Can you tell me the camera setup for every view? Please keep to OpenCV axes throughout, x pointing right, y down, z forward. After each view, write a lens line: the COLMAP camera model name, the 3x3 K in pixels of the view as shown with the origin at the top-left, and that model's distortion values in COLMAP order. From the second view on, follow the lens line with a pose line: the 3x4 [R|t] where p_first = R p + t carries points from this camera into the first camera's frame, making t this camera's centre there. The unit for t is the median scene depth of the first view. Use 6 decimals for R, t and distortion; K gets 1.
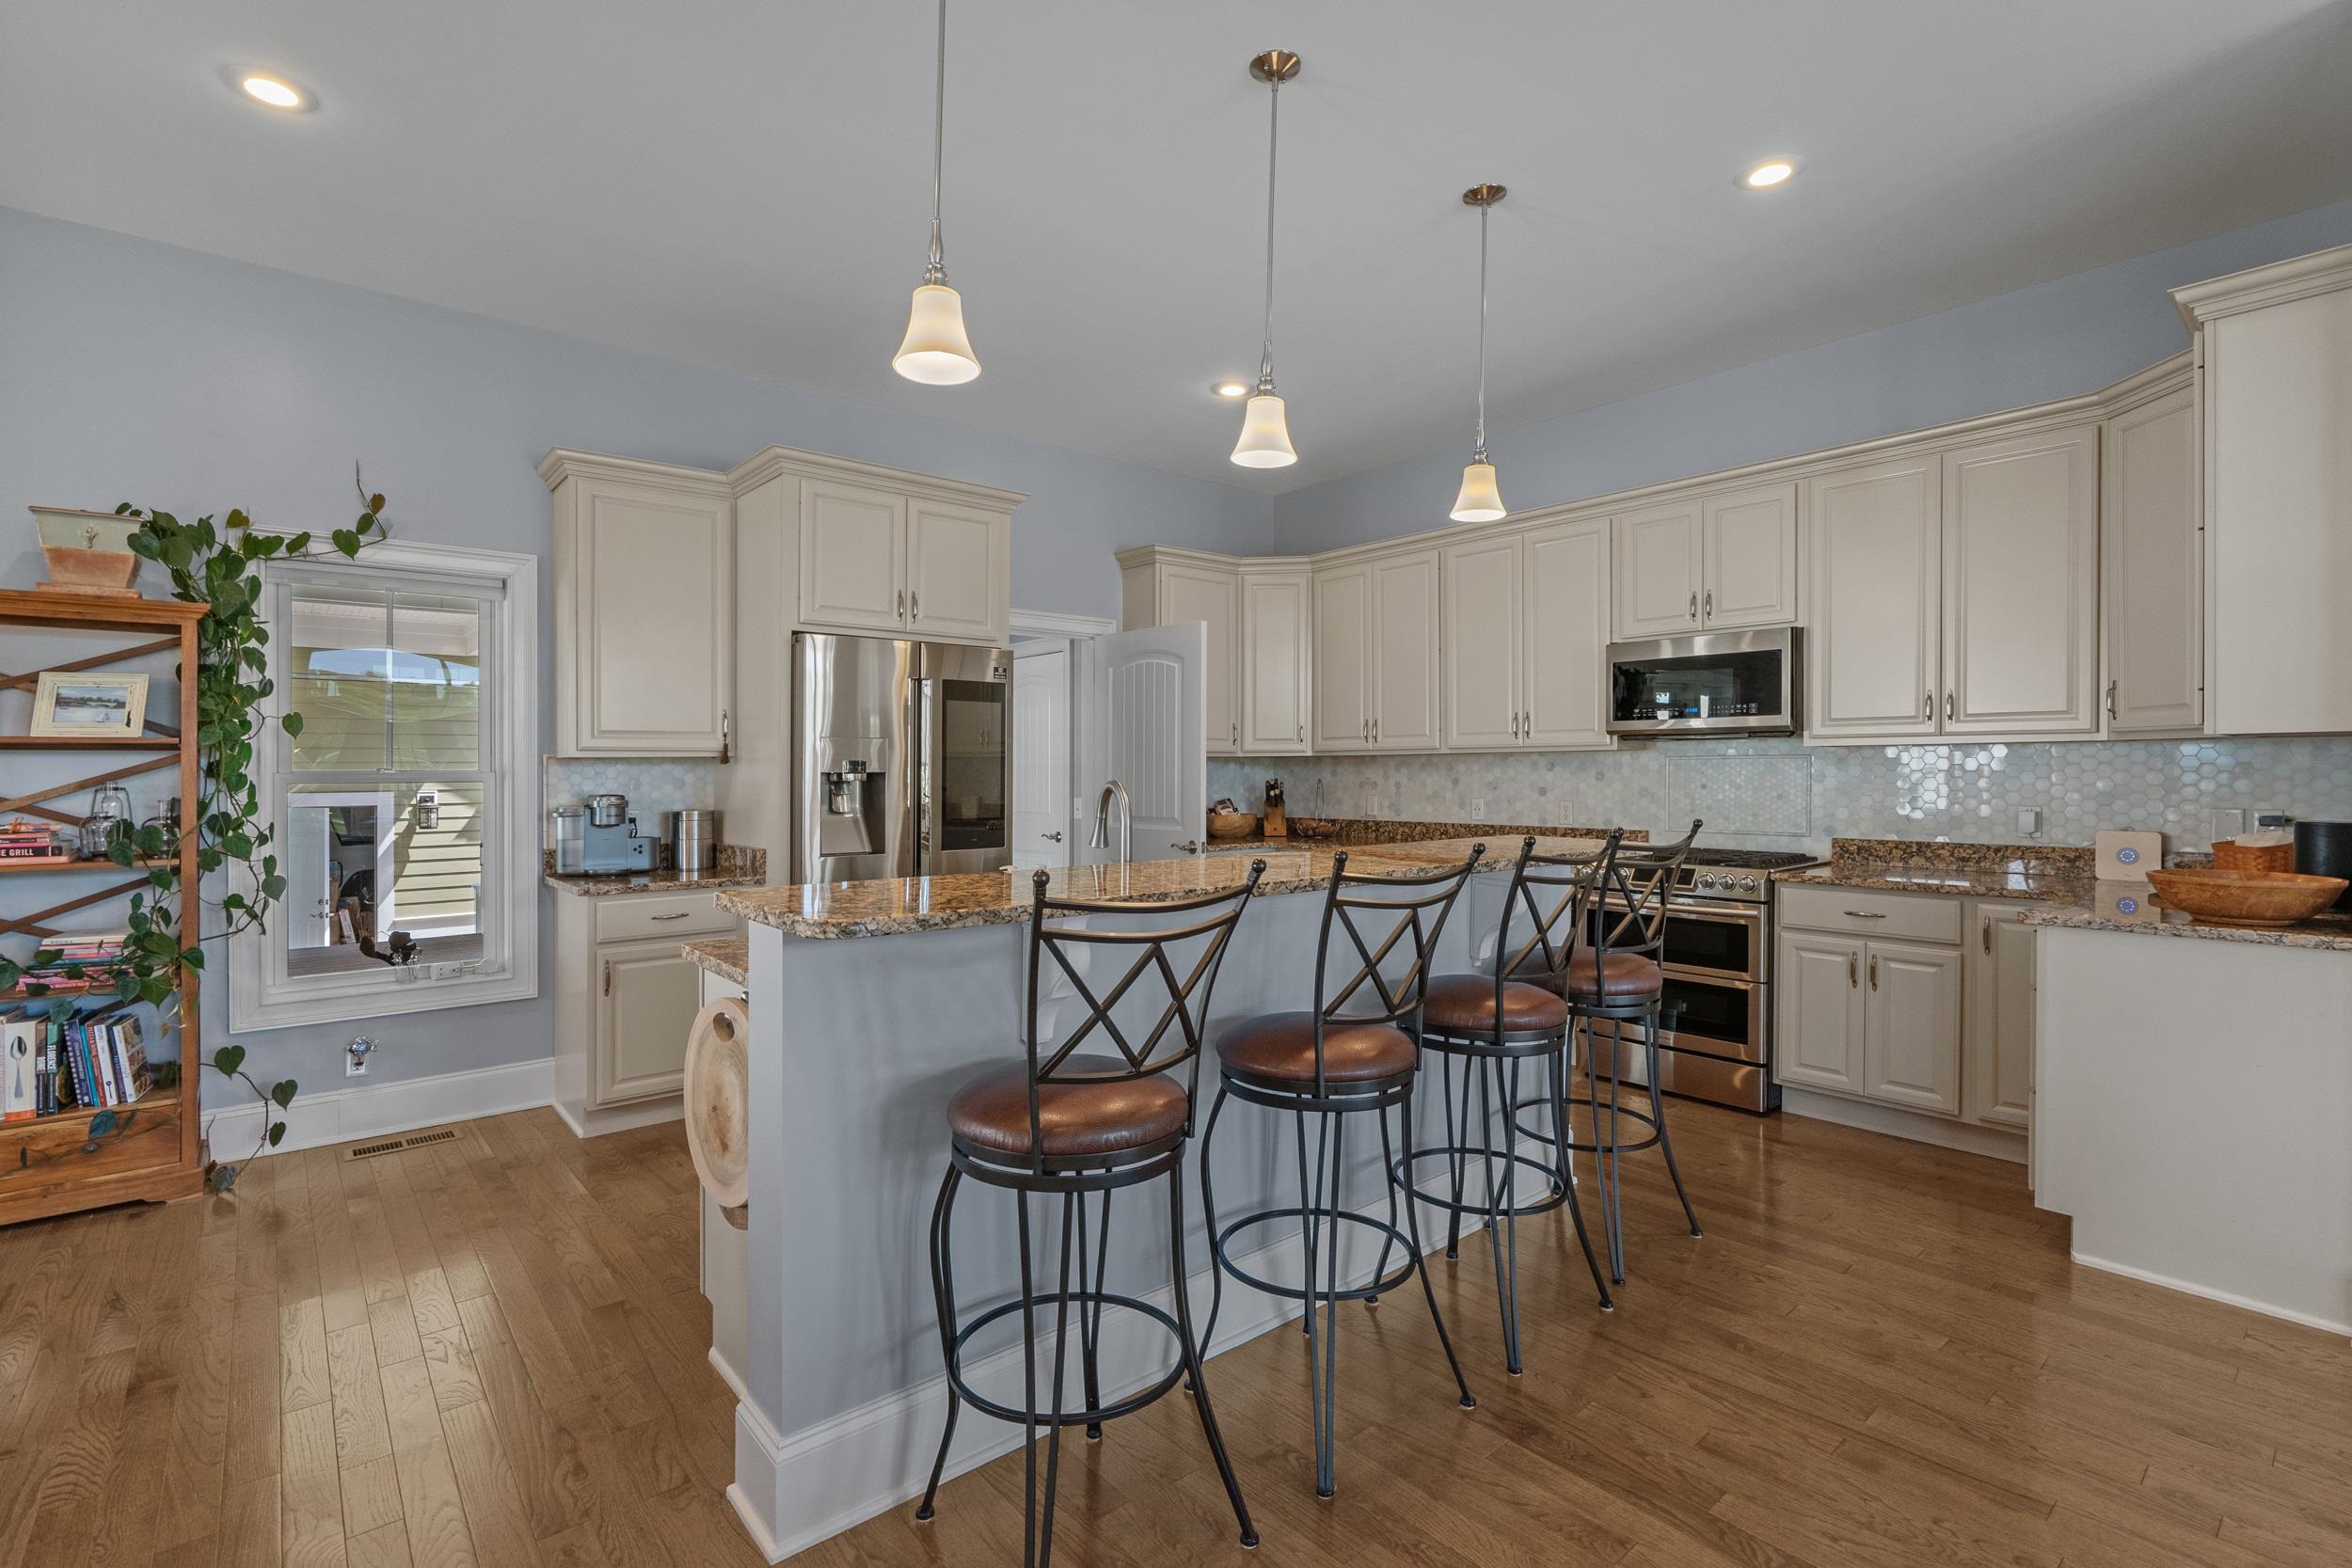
lens RADIAL K [[1077.3, 0, 1192.4], [0, 1077.3, 768.8], [0, 0, 1]] dist [-0.010332, 0.002992]
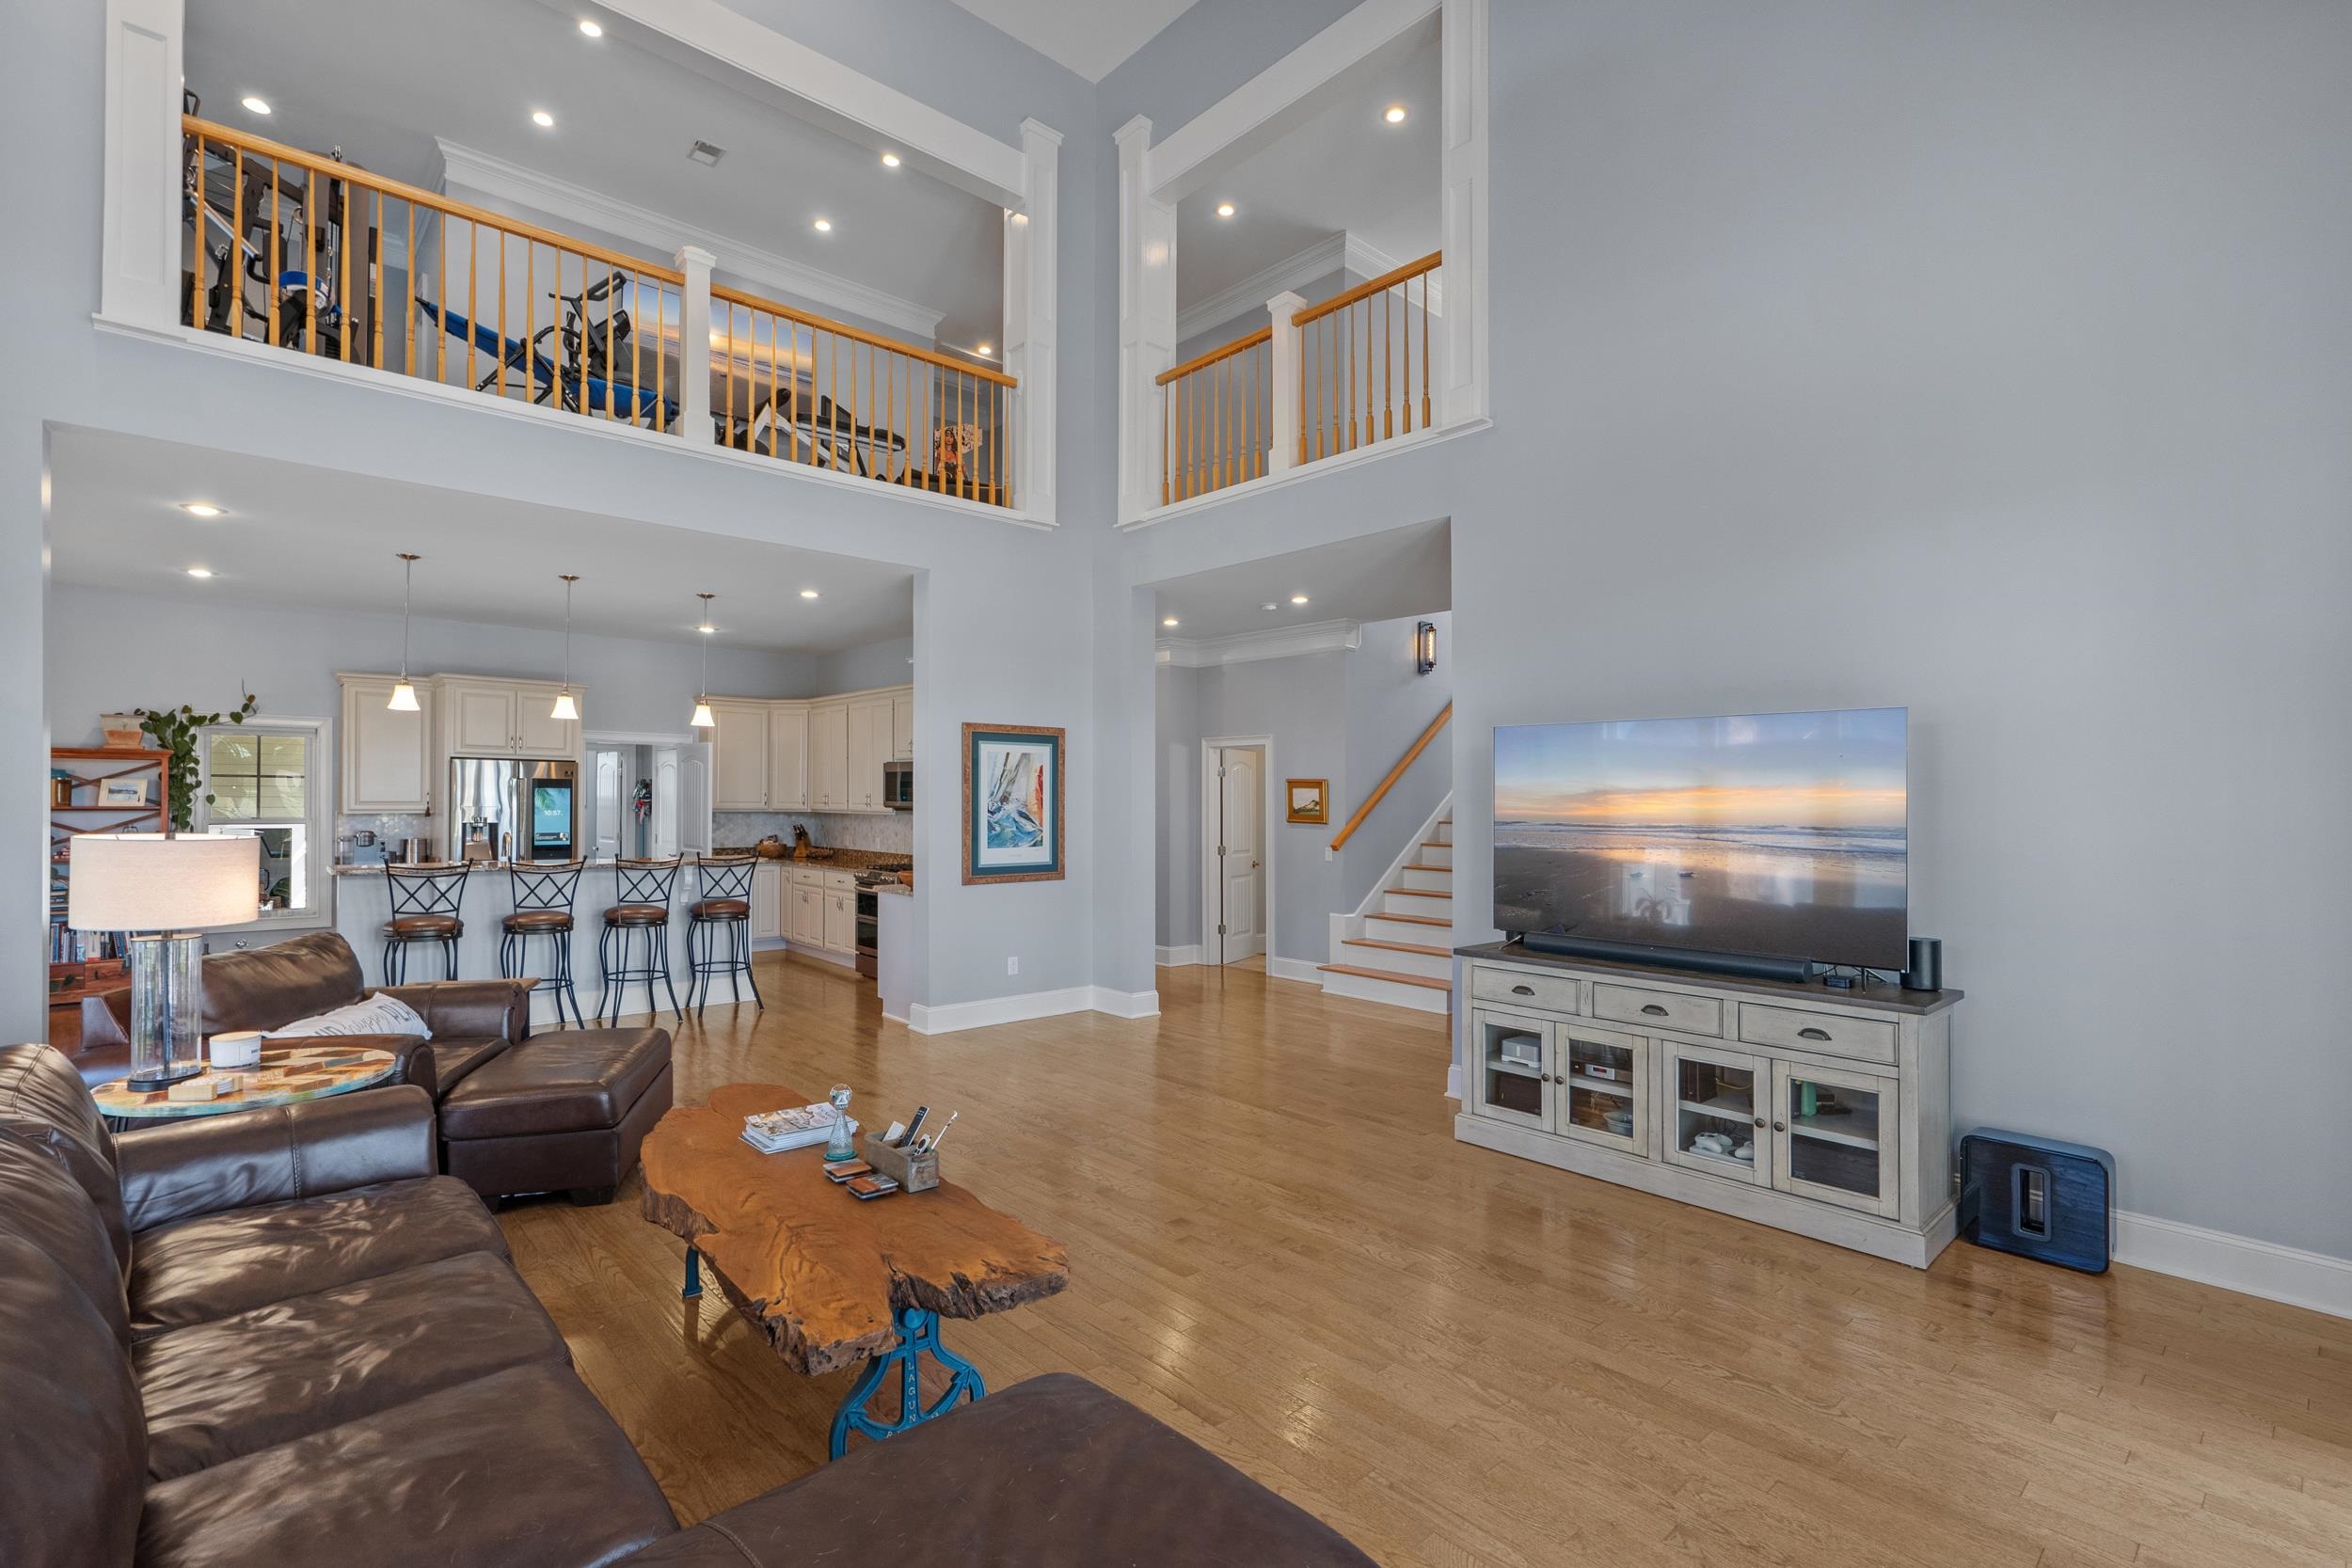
lens RADIAL K [[1077.3, 0, 1206.6], [0, 1077.3, 802.1], [0, 0, 1]] dist [-0.010332, 0.002992]
pose [[0.999142, 0.014875, 0.038652, 1.232044], [-0.015043, 0.999879, 0.004078, -0.079326], [-0.038587, -0.004656, 0.999244, -1.405611]]
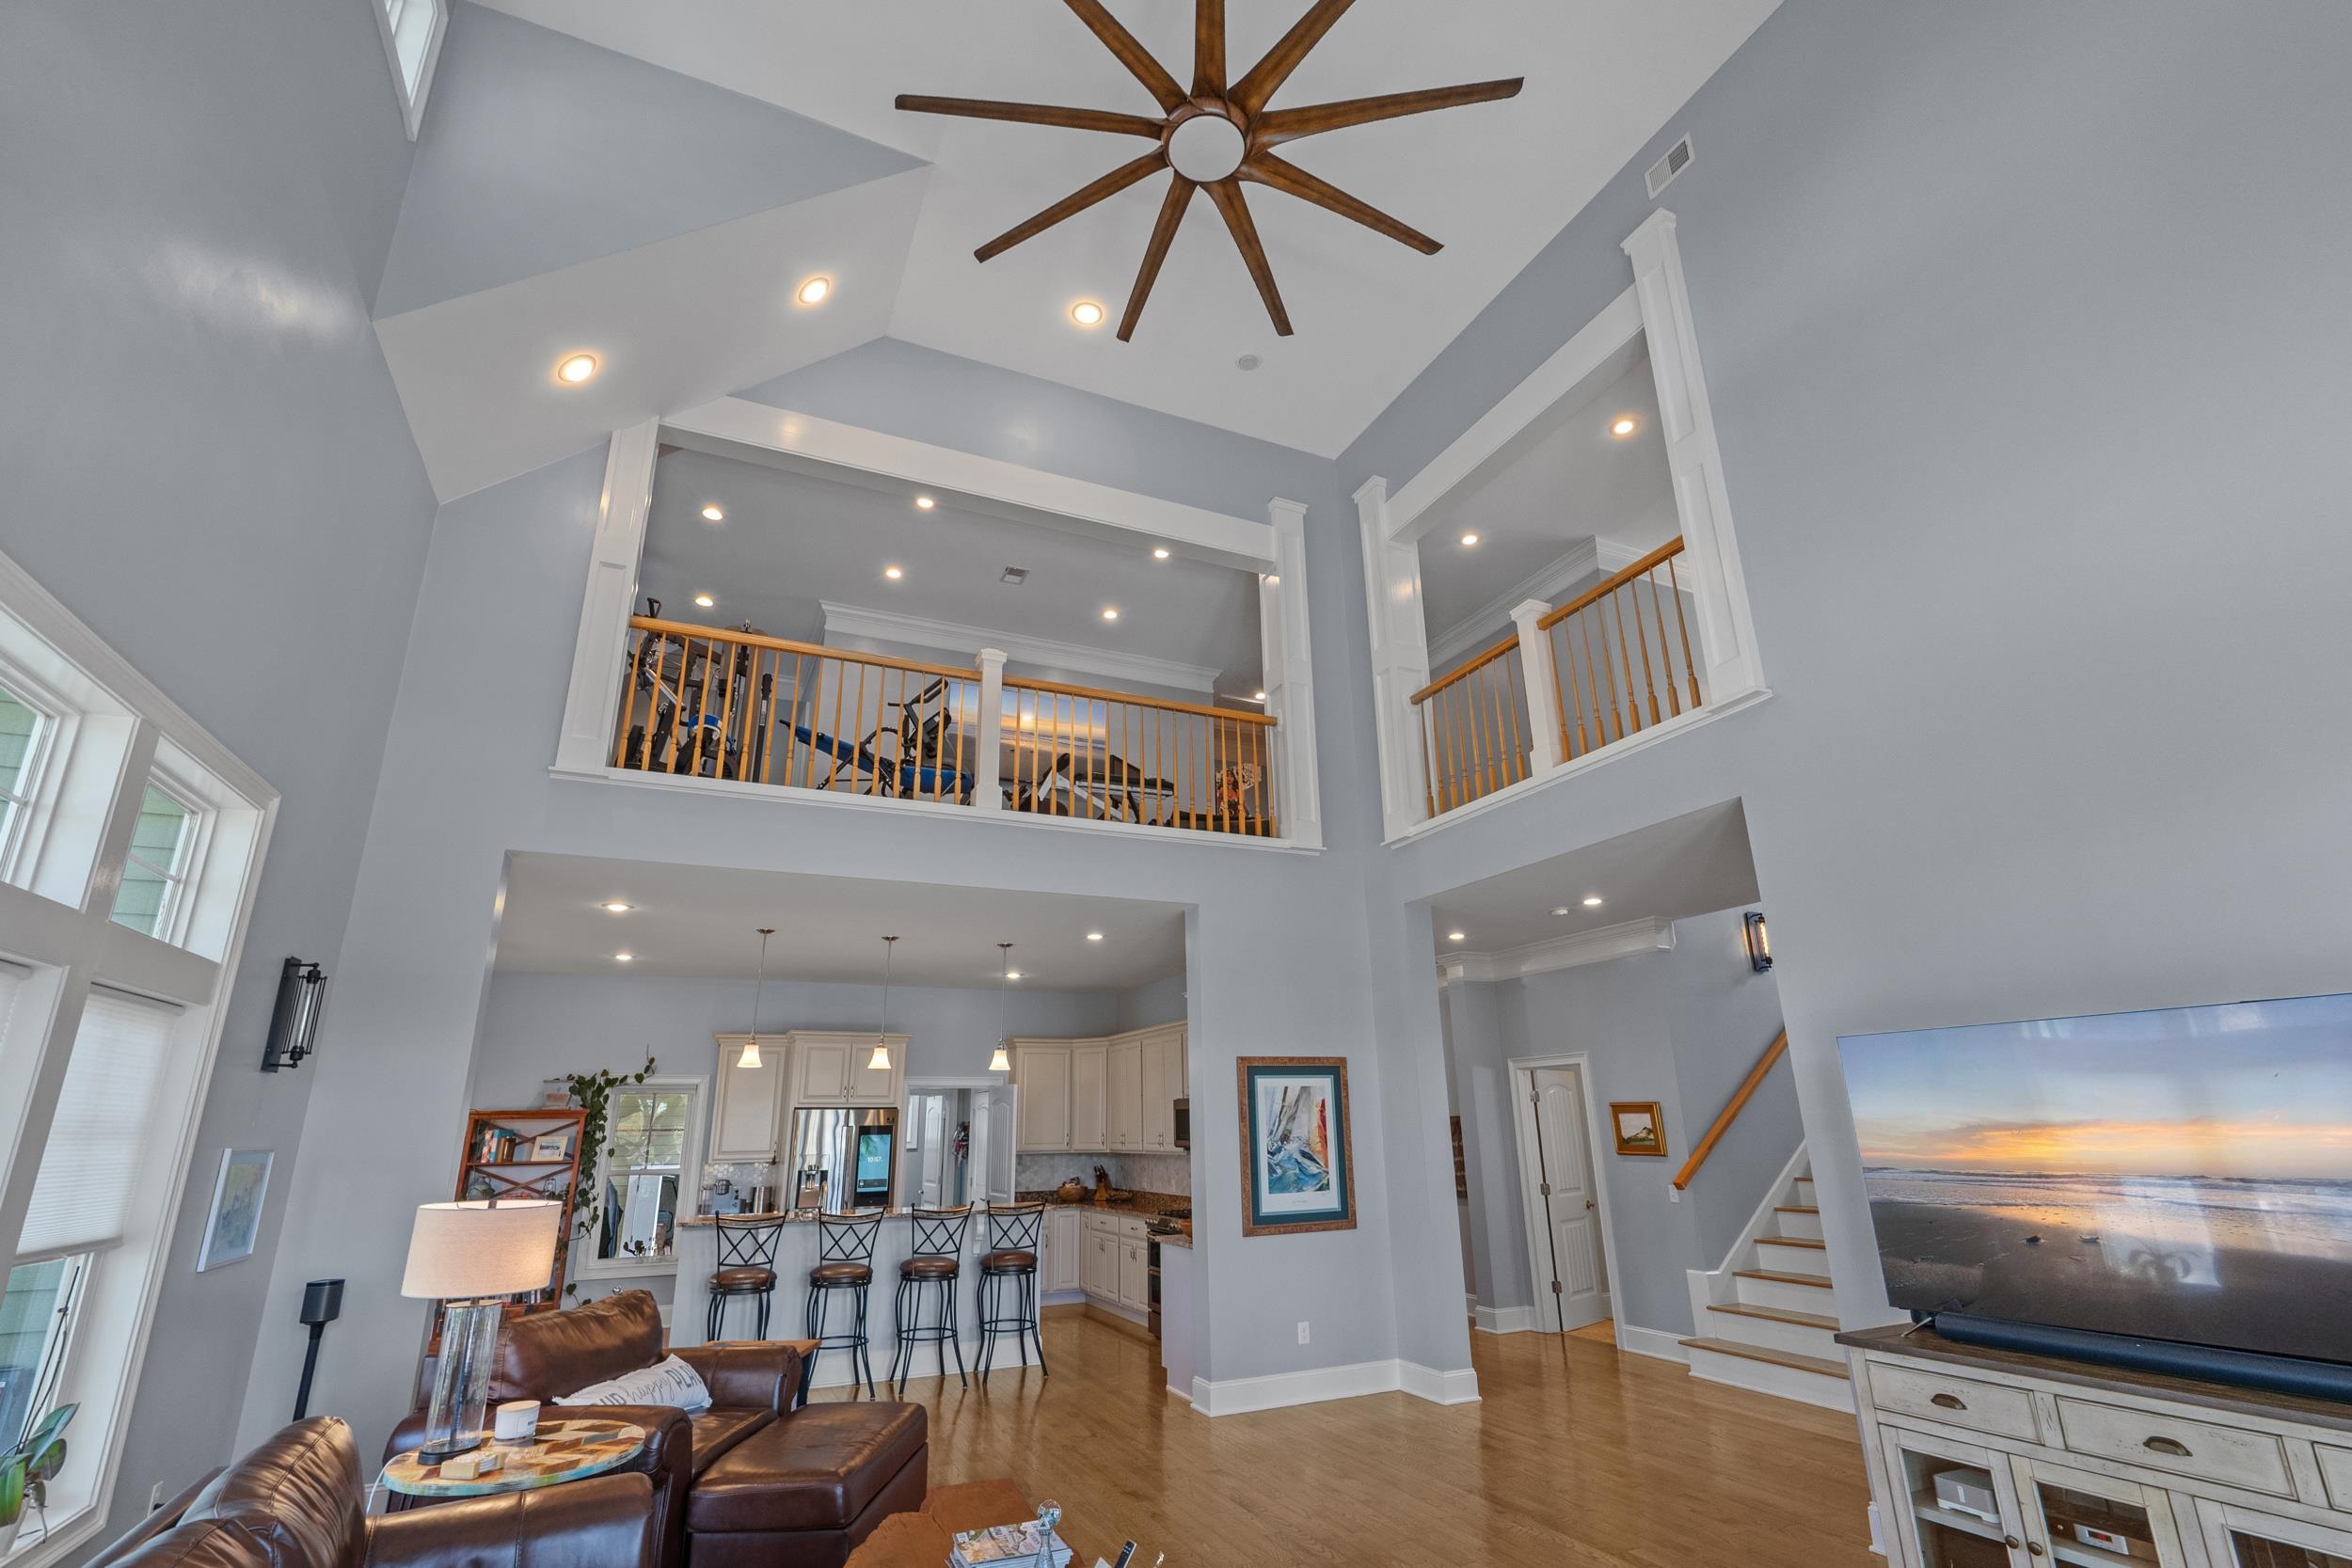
lens RADIAL K [[1077.3, 0, 1194.0], [0, 1077.3, 794.5], [0, 0, 1]] dist [-0.010332, 0.002992]
pose [[0.962461, -0.089848, -0.256118, 1.327195], [0.011895, 0.956676, -0.290910, -0.102653], [0.271159, 0.276943, 0.921833, -1.320173]]
